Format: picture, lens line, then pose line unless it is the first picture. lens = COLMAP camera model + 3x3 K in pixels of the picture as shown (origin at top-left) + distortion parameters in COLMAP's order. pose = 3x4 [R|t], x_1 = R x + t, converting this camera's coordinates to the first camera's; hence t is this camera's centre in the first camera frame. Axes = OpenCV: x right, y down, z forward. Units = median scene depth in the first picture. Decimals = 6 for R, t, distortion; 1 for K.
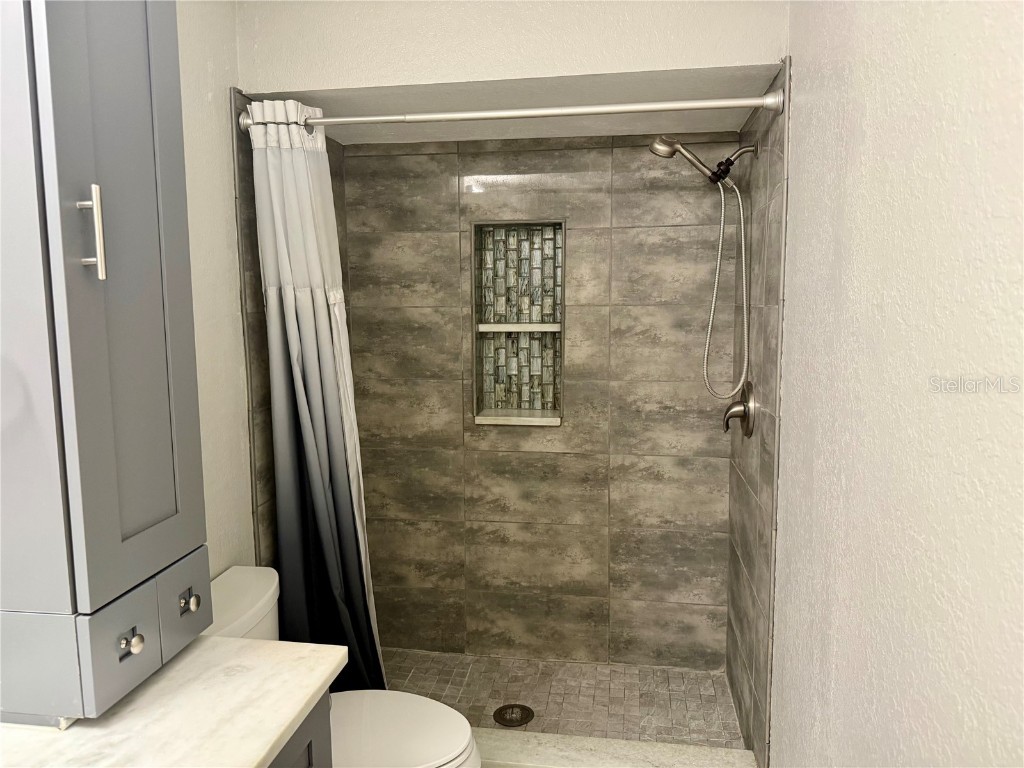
lens RADIAL K [[729.0, 0, 512.1], [0, 729.0, 378.2], [0, 0, 1]] dist [-0.002946, -0.003446]
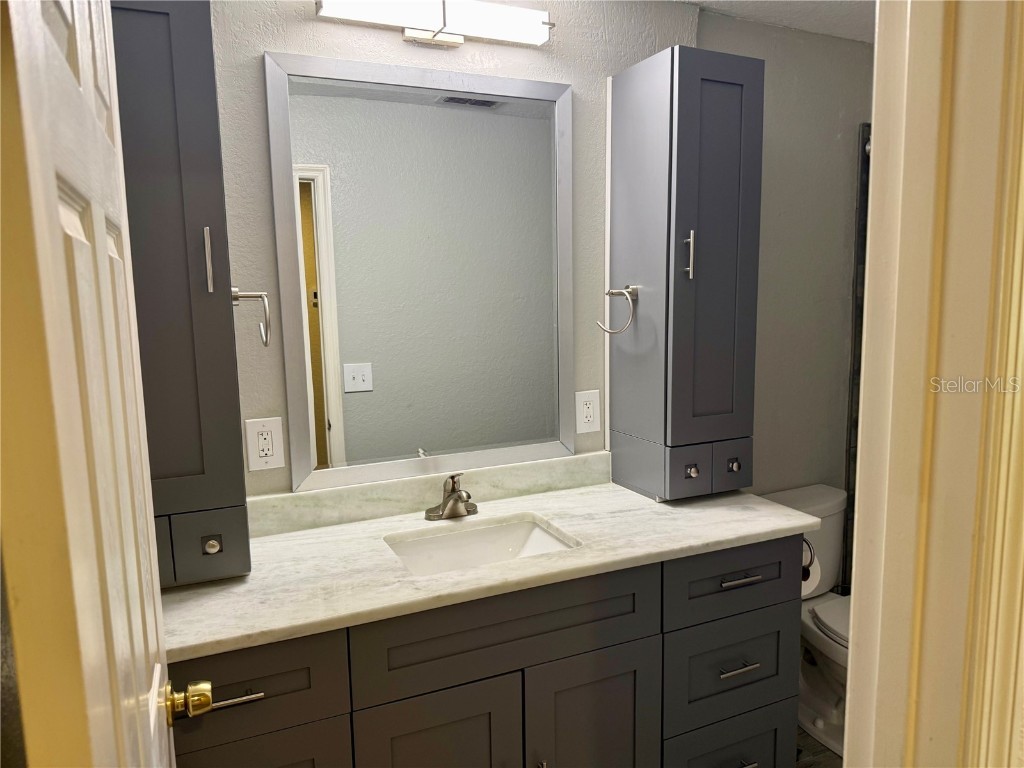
lens RADIAL K [[718.7, 0, 518.7], [0, 718.7, 386.0], [0, 0, 1]] dist [0.143467, -0.199620]
pose [[0.553063, 0.105090, -0.826485, 0.773302], [-0.082211, 0.994055, 0.071383, 0.046957], [0.829073, 0.028467, 0.558415, -0.439635]]
